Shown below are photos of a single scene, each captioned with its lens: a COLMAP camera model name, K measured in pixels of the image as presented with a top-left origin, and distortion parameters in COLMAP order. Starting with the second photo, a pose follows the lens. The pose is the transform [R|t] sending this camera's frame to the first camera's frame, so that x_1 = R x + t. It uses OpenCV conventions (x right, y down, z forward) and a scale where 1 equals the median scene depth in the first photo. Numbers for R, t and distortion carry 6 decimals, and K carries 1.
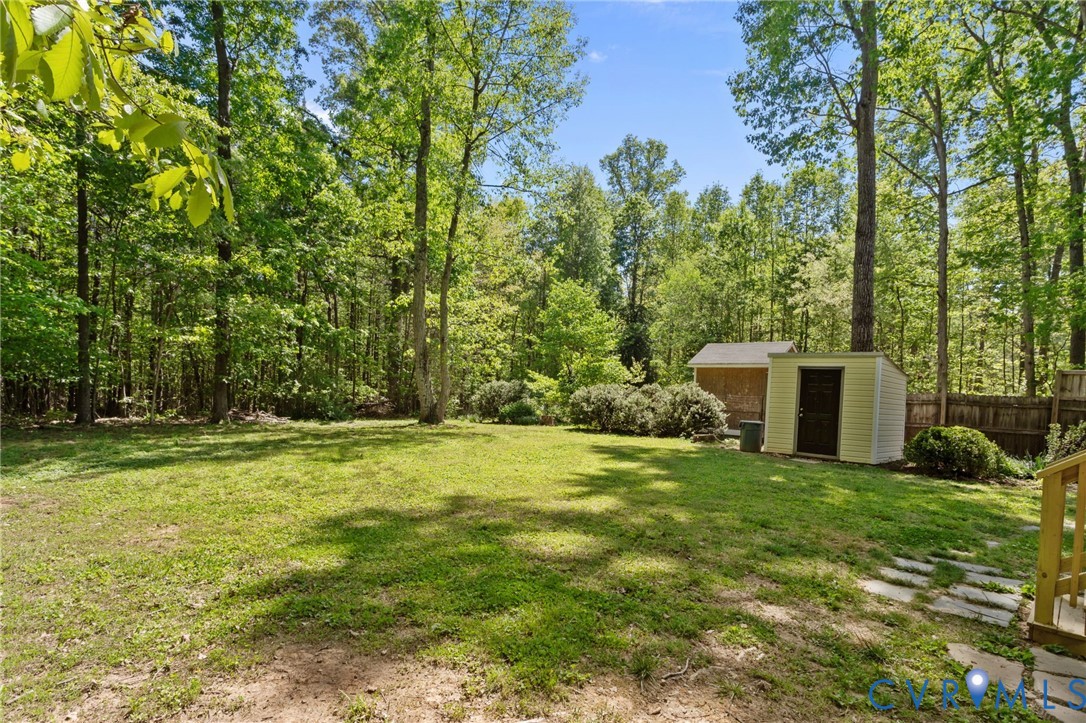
lens RADIAL K [[570.5, 0, 545.2], [0, 570.5, 371.6], [0, 0, 1]] dist [0.018697, 0.000467]
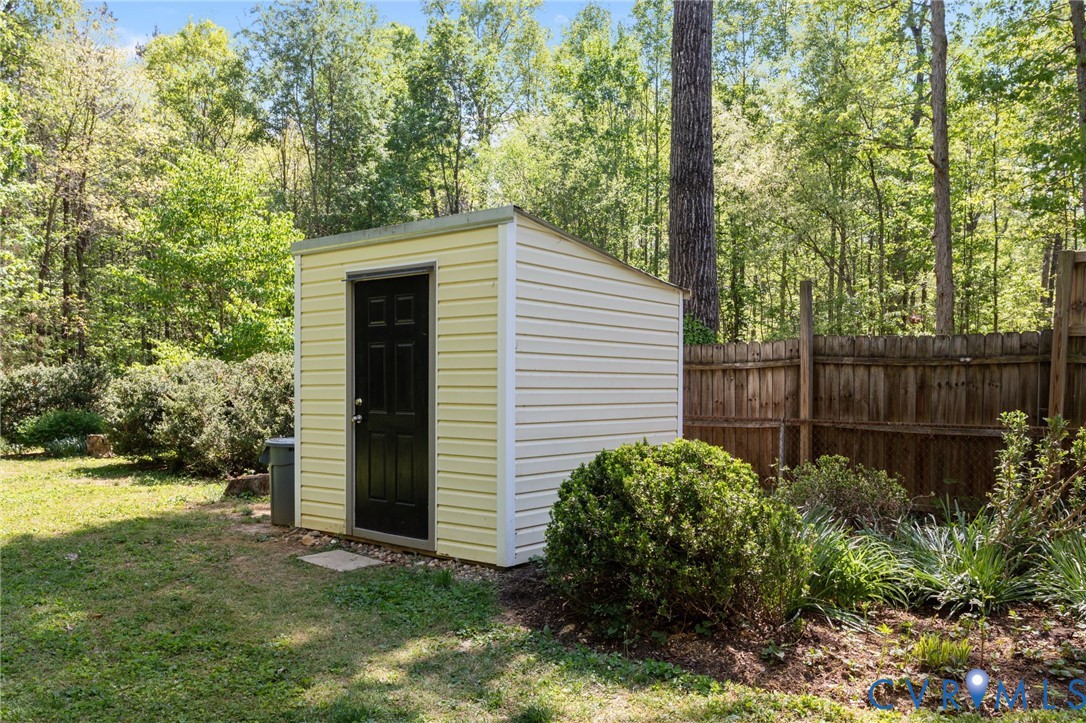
lens RADIAL K [[833.5, 0, 538.3], [0, 833.5, 391.1], [0, 0, 1]] dist [0.016162, 0.003107]
pose [[0.996125, -0.051473, 0.071312, 0.277622], [0.047716, 0.997431, 0.053421, 0.020524], [-0.073879, -0.049812, 0.996022, 0.269726]]
